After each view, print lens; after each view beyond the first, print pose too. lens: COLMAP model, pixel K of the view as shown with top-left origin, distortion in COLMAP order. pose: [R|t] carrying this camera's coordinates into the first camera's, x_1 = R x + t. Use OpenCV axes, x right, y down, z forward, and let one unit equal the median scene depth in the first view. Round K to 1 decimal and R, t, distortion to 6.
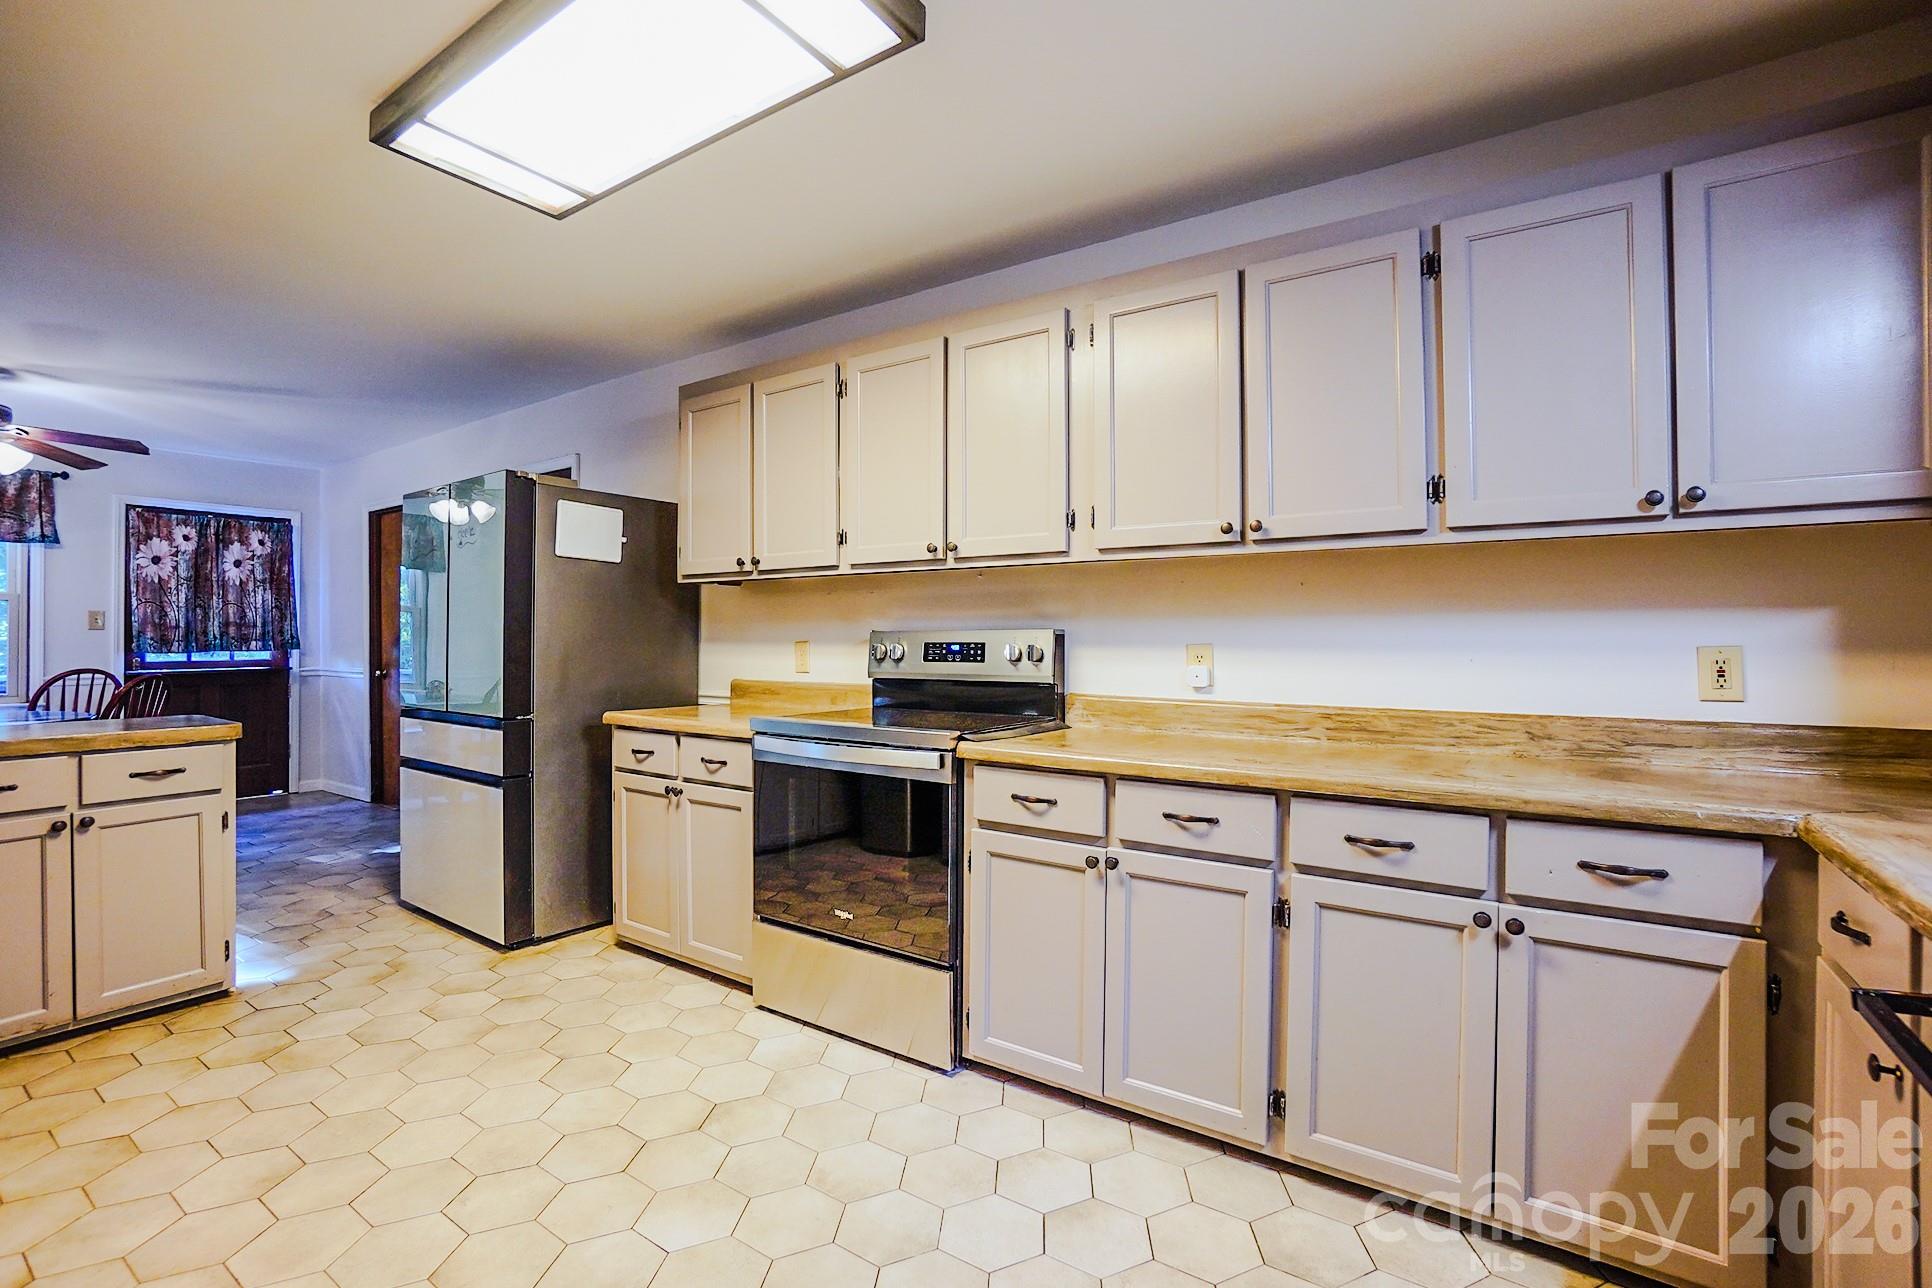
lens RADIAL K [[850.0, 0, 966.6], [0, 850.0, 634.8], [0, 0, 1]] dist [-0.036647, 0.005439]
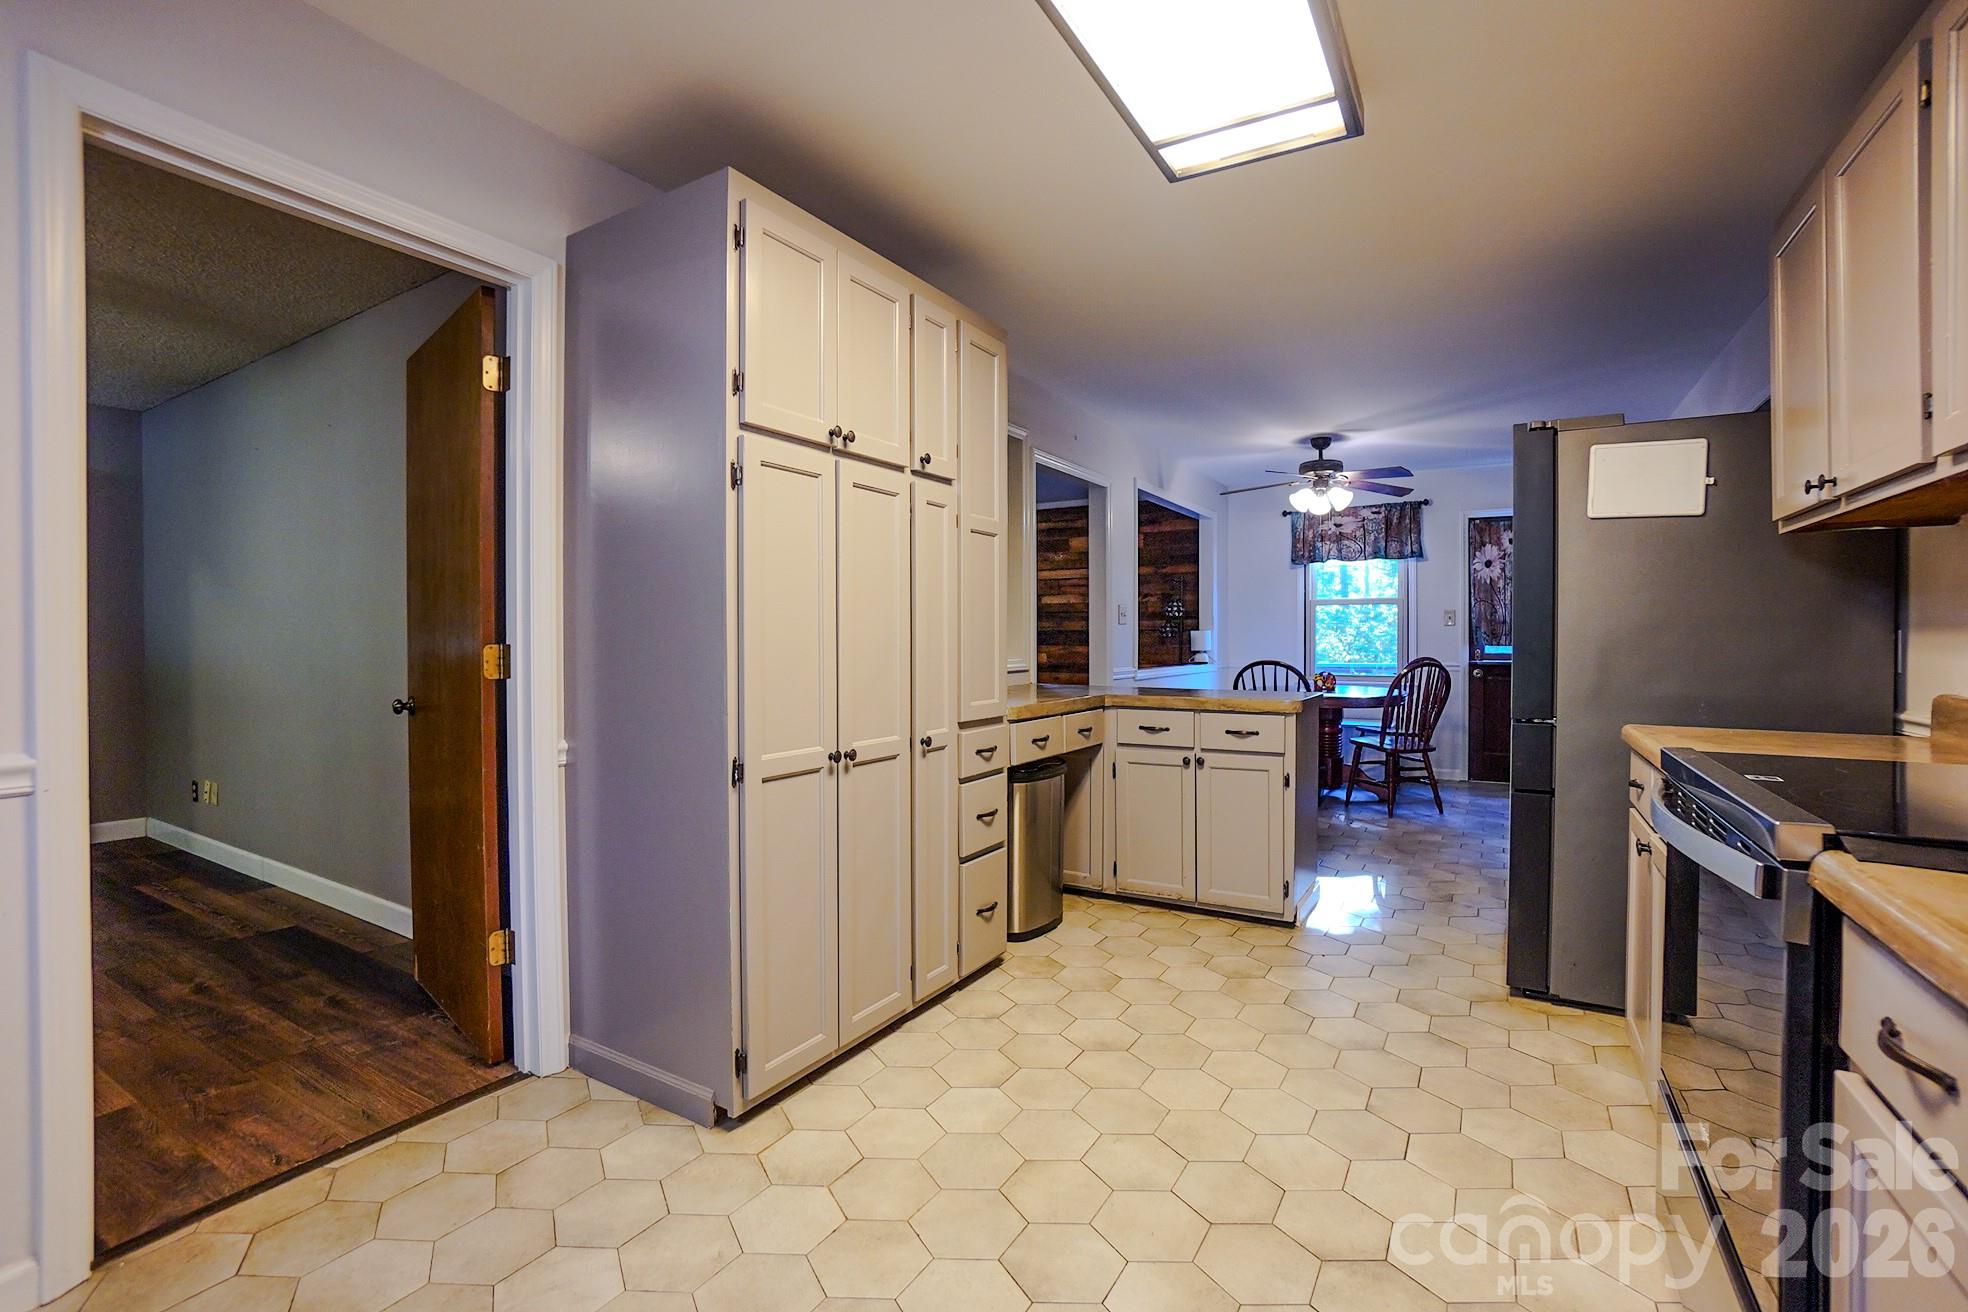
lens RADIAL K [[865.8, 0, 982.2], [0, 865.8, 646.8], [0, 0, 1]] dist [-0.036647, 0.005439]
pose [[0.070996, 0.009267, -0.997434, 0.143932], [0.006153, 0.999934, 0.009728, 0.007919], [0.997458, -0.006828, 0.070934, 0.218821]]
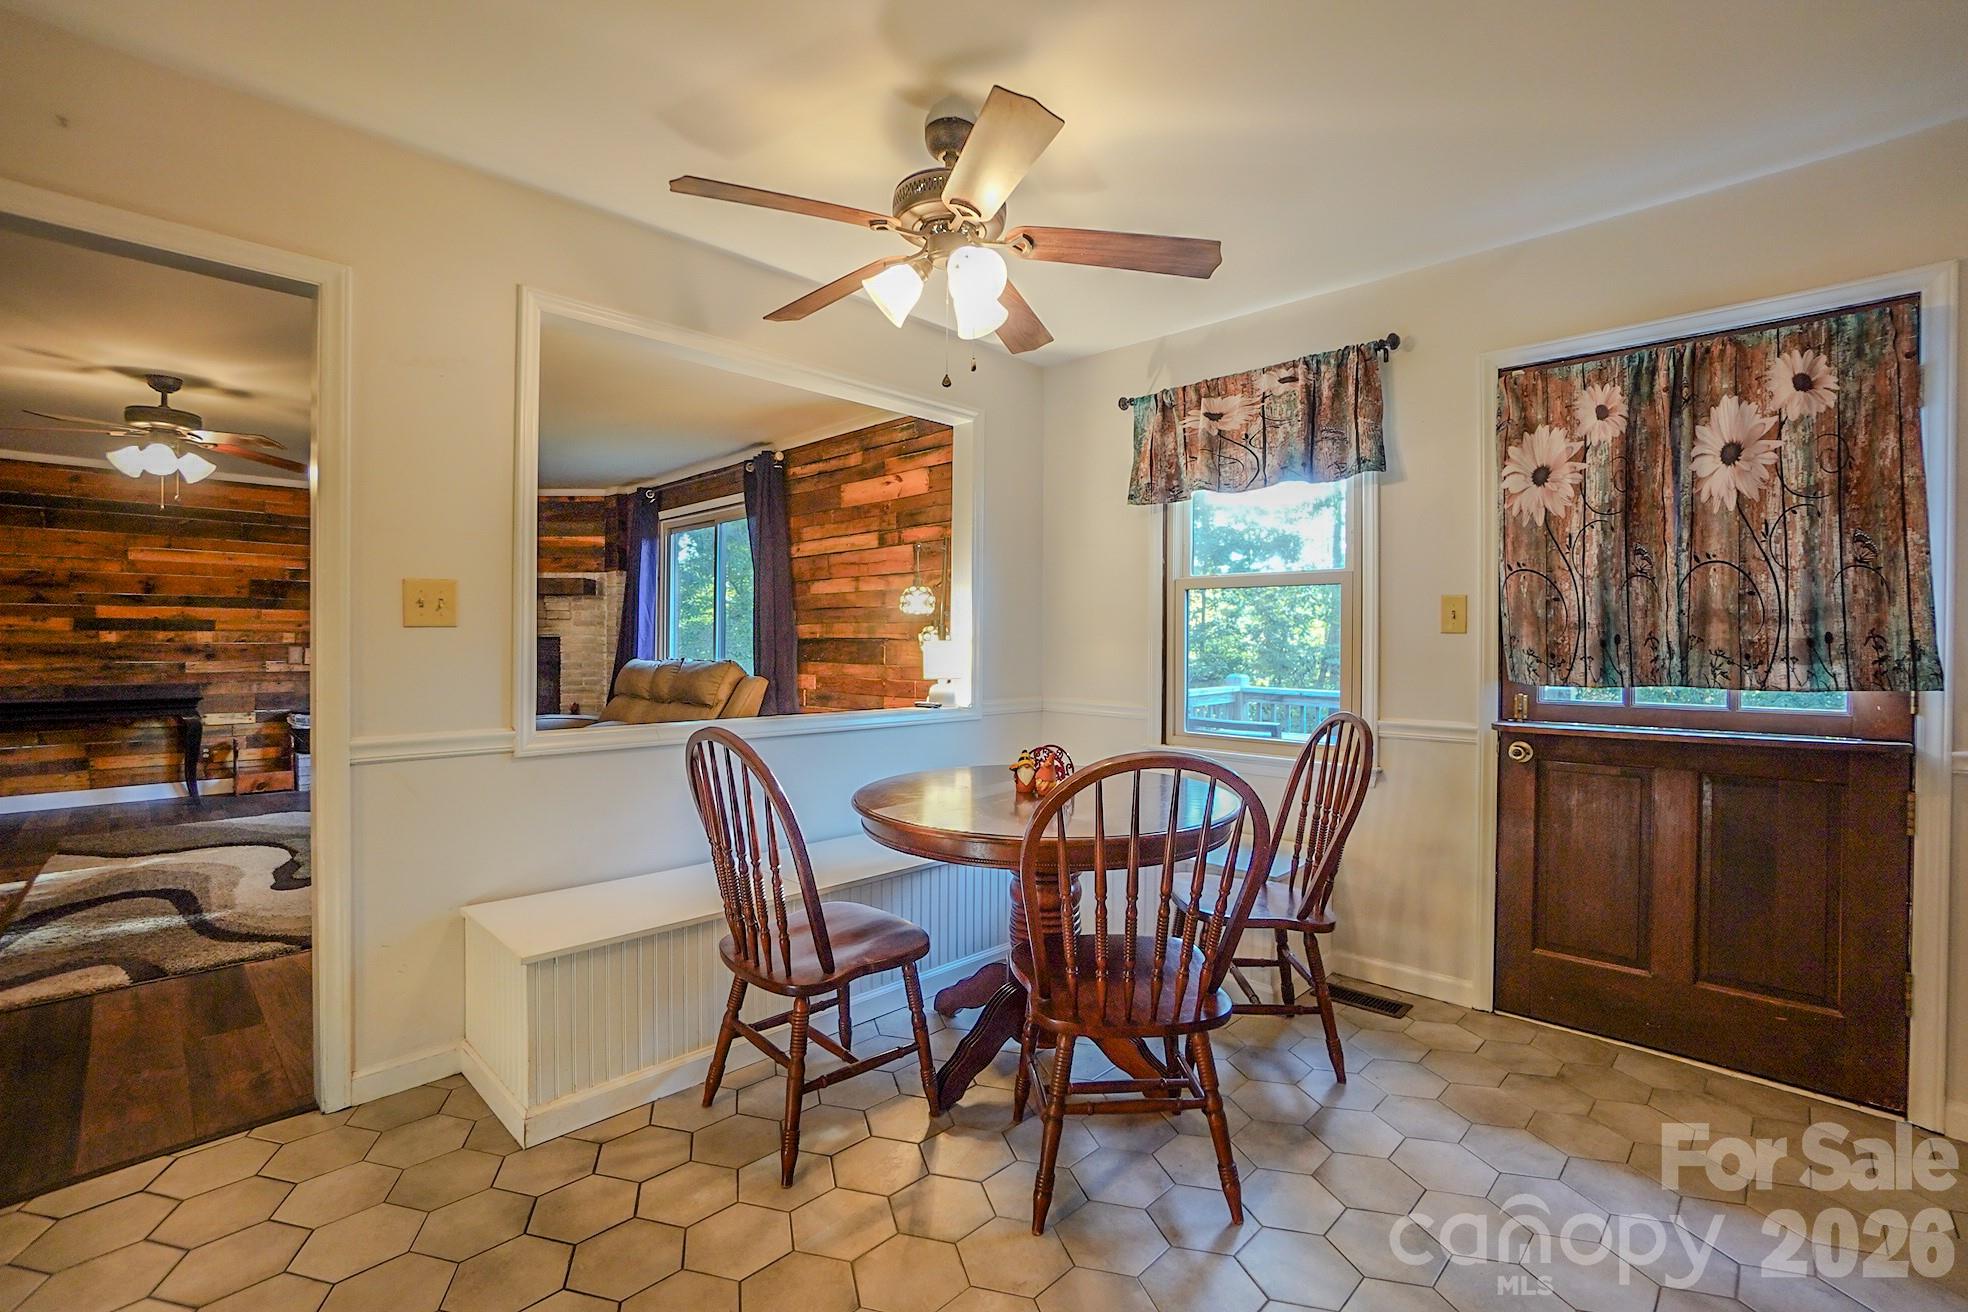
lens RADIAL K [[865.8, 0, 978.4], [0, 865.8, 637.5], [0, 0, 1]] dist [-0.036647, 0.005439]
pose [[-0.185657, -0.003838, -0.982607, -0.473983], [-0.003108, 0.999990, -0.003318, -0.000812], [0.982610, 0.002438, -0.185667, 0.784843]]
